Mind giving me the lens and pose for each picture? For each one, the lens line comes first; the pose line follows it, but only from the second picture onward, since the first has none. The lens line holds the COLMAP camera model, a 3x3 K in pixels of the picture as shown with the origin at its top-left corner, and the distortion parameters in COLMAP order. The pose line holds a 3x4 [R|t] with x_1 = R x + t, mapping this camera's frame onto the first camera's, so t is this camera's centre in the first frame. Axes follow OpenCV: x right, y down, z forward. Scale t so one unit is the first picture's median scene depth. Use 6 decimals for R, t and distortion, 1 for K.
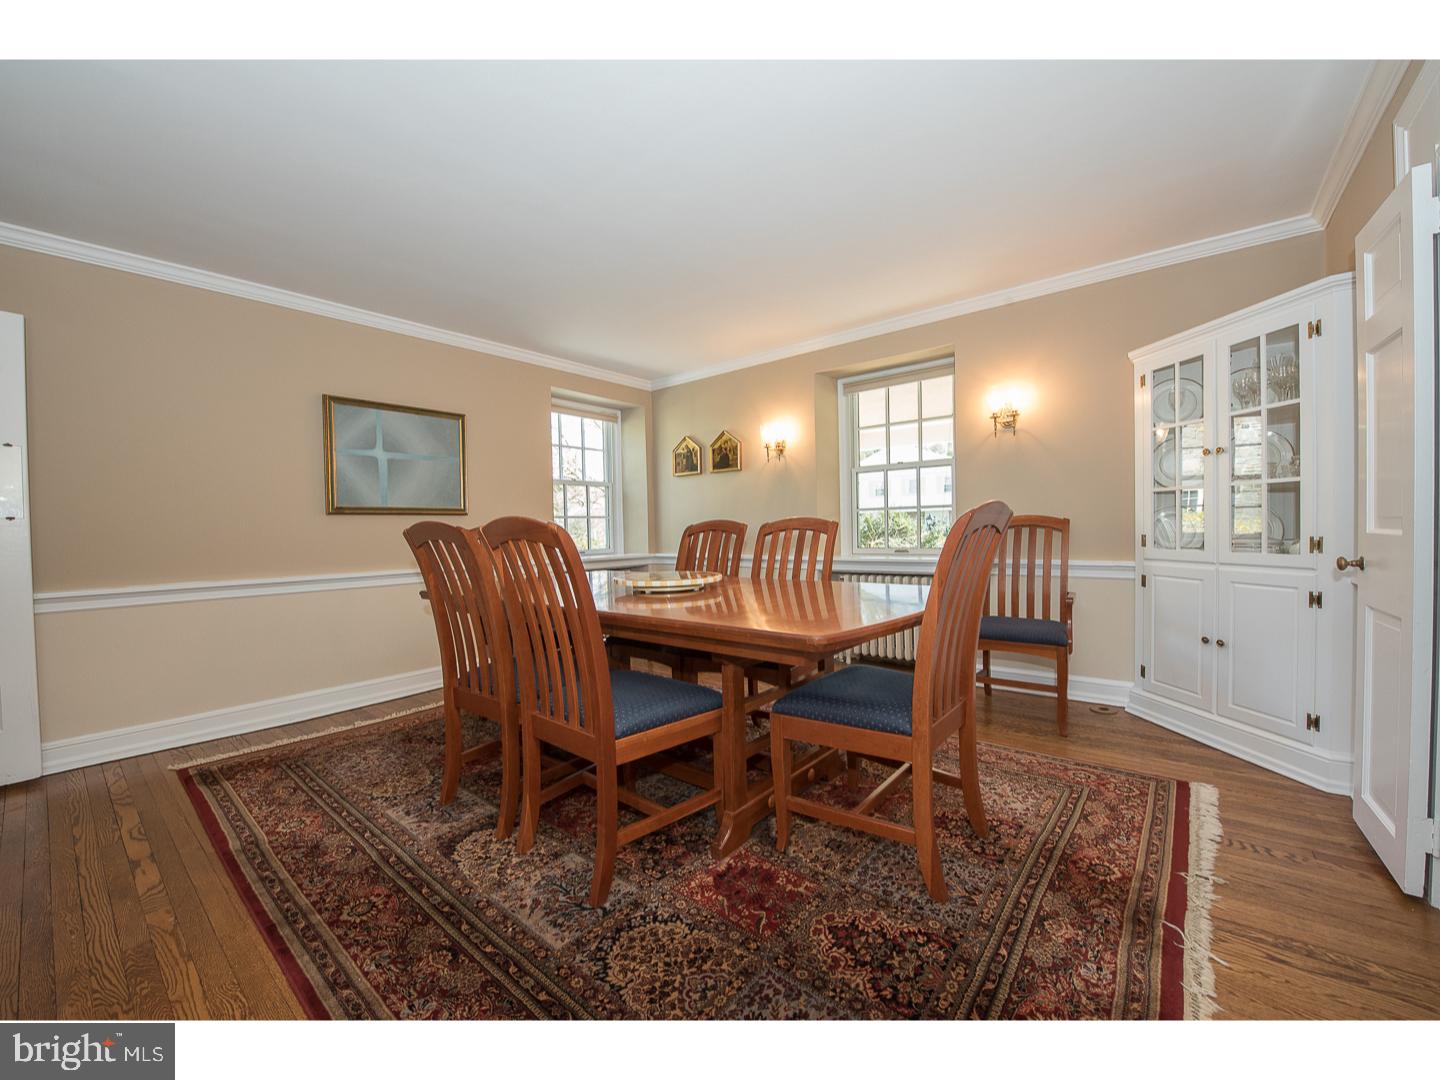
lens RADIAL K [[575.7, 0, 711.9], [0, 575.7, 543.5], [0, 0, 1]] dist [-0.019398, -0.001525]
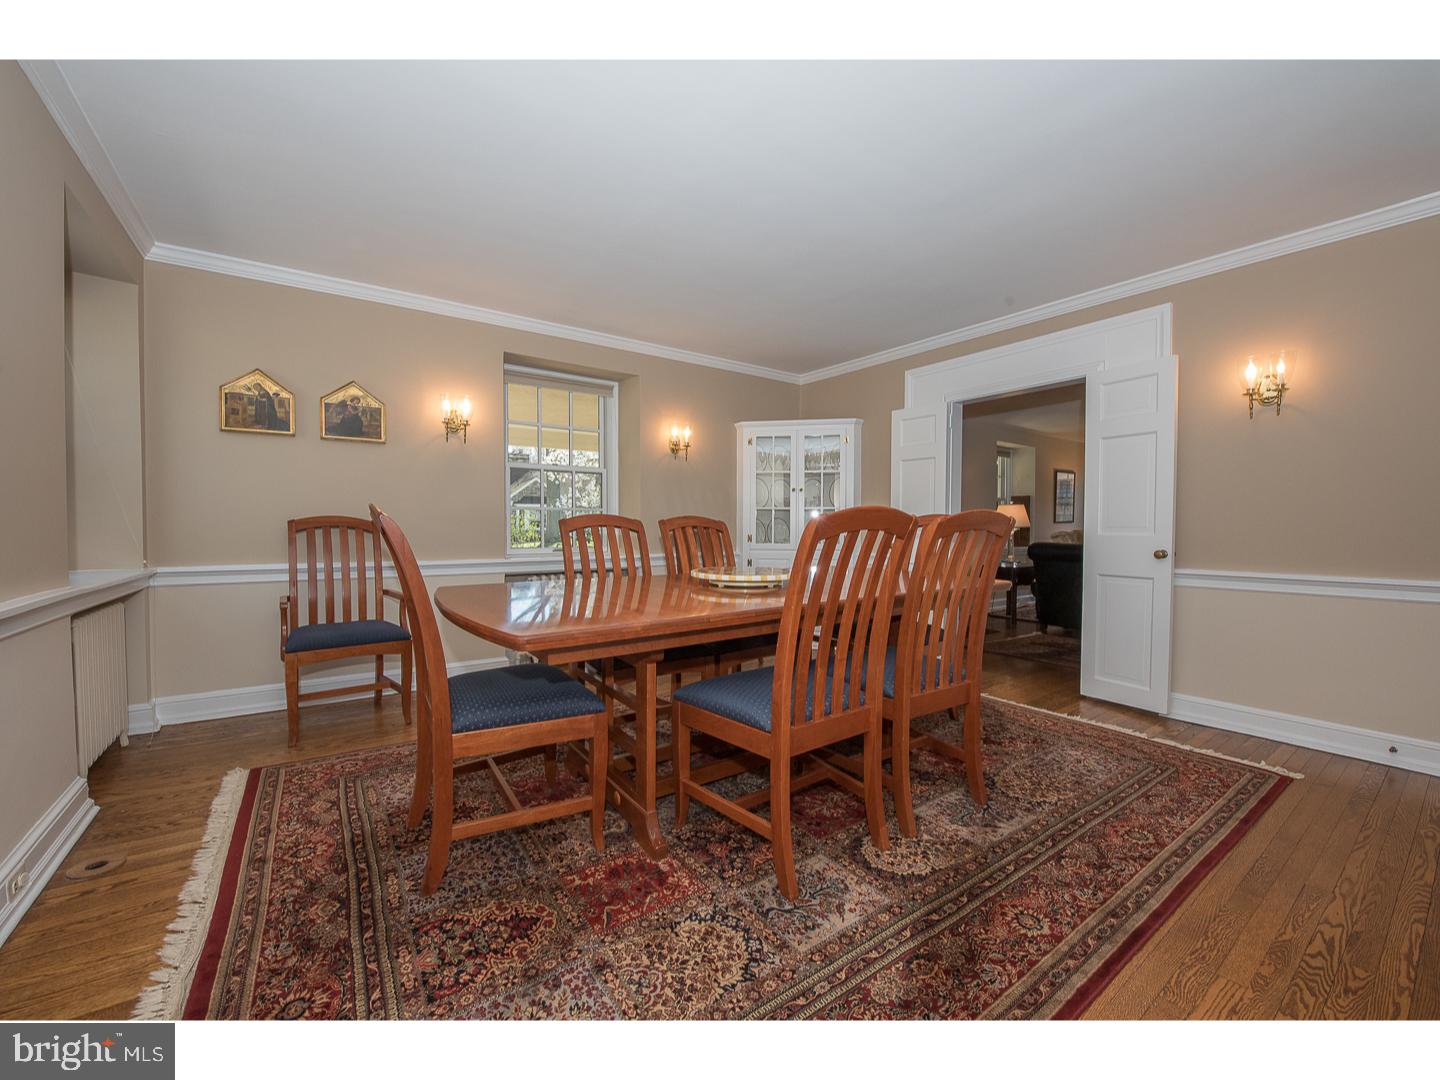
lens RADIAL K [[575.7, 0, 711.2], [0, 575.7, 544.0], [0, 0, 1]] dist [-0.019398, -0.001525]
pose [[0.250493, -0.005960, 0.968100, -0.533208], [0.008922, 0.999953, 0.003848, 0.001172], [-0.968077, 0.007674, 0.250535, 0.406925]]
